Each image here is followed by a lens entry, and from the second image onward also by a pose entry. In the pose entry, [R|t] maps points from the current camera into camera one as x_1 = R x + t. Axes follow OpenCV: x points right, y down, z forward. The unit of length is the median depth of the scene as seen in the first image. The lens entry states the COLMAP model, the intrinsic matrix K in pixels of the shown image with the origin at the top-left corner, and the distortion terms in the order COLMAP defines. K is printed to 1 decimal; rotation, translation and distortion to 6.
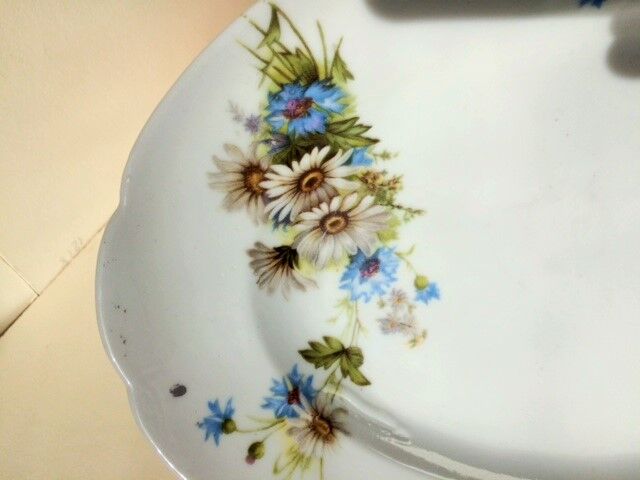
lens RADIAL K [[541.8, 0, 319.3], [0, 541.8, 240.0], [0, 0, 1]] dist [0.017199, -0.001748]
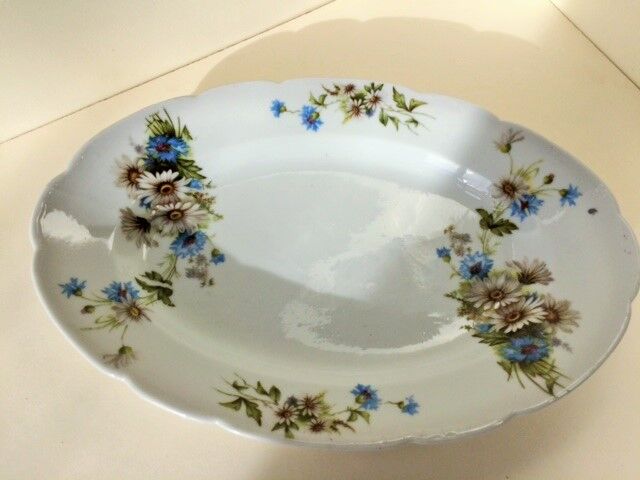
lens RADIAL K [[541.8, 0, 319.6], [0, 541.8, 240.4], [0, 0, 1]] dist [0.017199, -0.001748]
pose [[-0.991527, -0.111766, 0.066205, 0.508793], [0.126868, -0.942679, 0.308643, -0.487069], [0.027914, 0.314427, 0.948871, -0.748993]]
